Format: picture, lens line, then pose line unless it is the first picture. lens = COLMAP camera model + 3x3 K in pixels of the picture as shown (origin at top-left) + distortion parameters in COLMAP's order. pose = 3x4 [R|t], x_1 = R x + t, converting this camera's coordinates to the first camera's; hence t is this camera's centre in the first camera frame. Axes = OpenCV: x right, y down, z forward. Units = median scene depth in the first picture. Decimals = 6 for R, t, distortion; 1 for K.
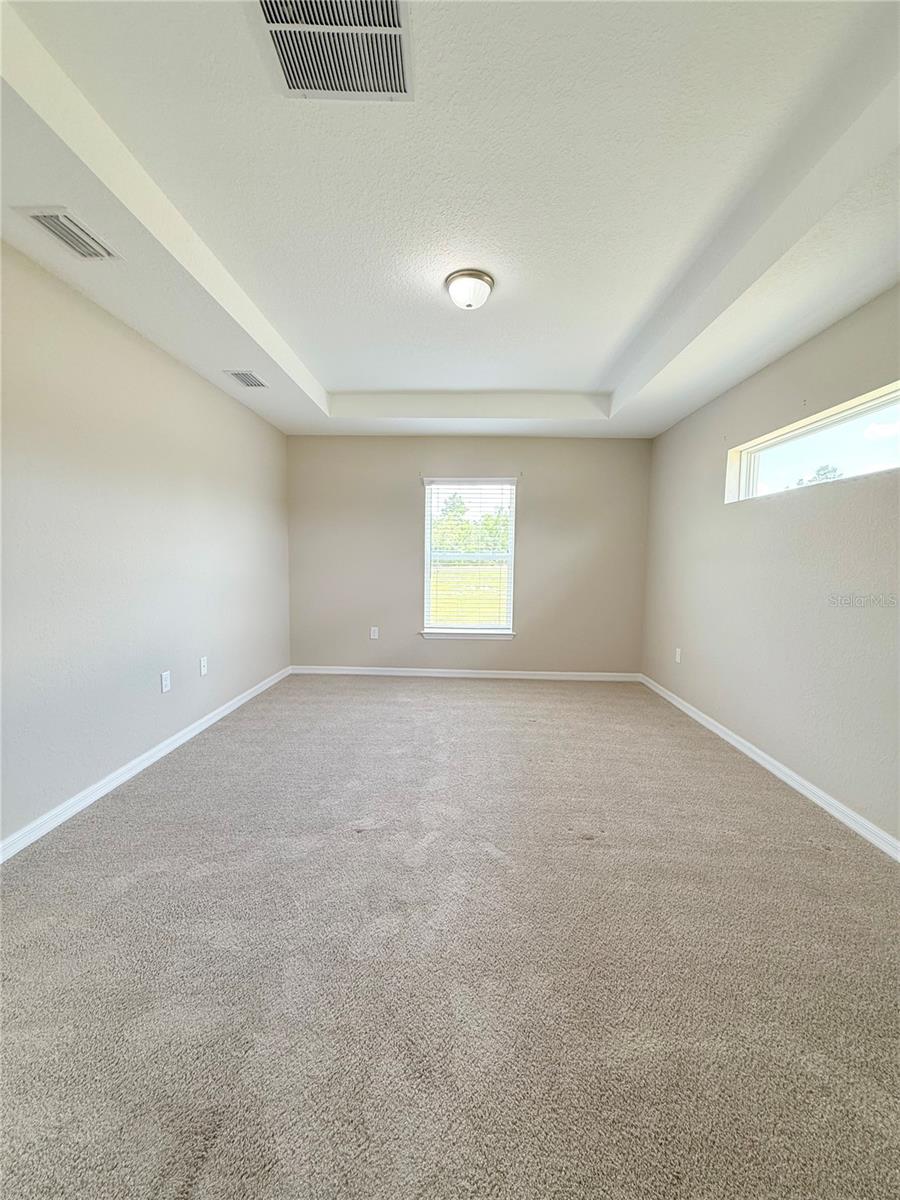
lens RADIAL K [[475.7, 0, 439.6], [0, 475.7, 590.1], [0, 0, 1]] dist [0.000896, -0.000005]
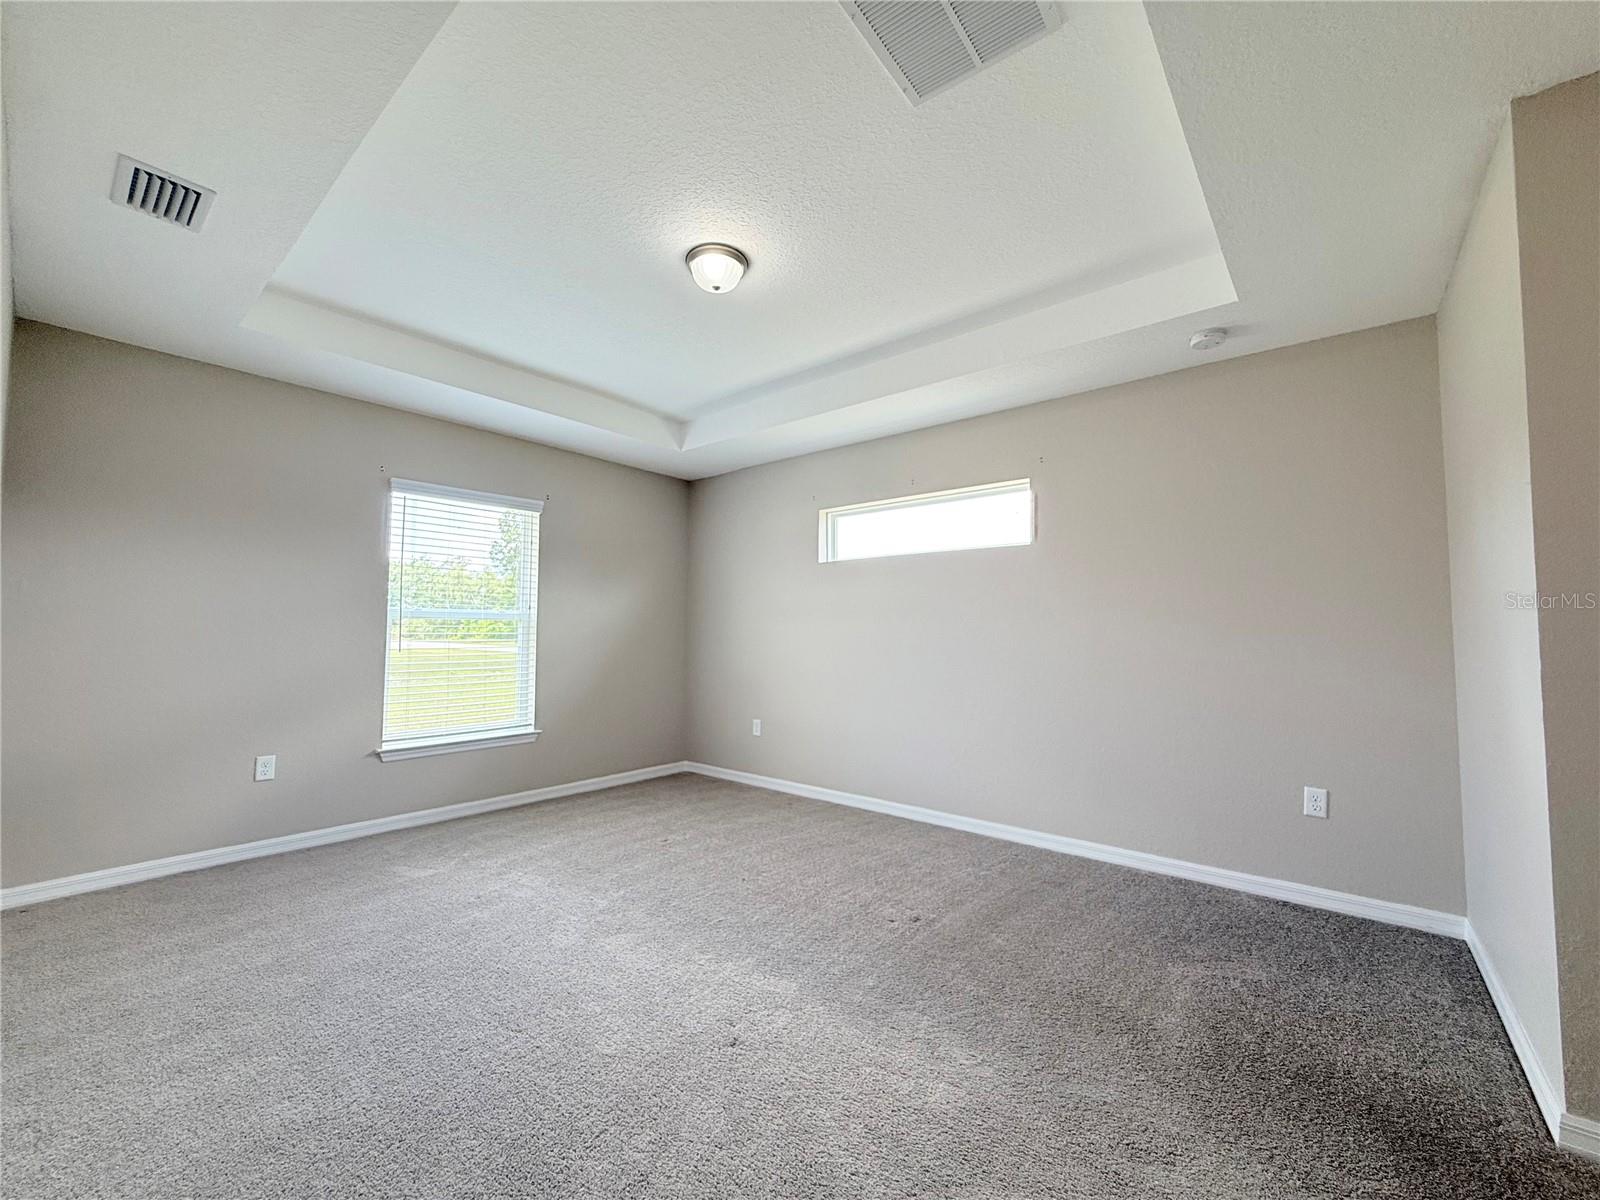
lens RADIAL K [[640.4, 0, 797.7], [0, 640.4, 598.6], [0, 0, 1]] dist [0.000259, 0.000015]
pose [[0.618420, 0.034234, 0.785102, -0.396563], [0.051612, 0.995124, -0.084046, 0.000748], [-0.784151, 0.092497, 0.613638, 0.182036]]
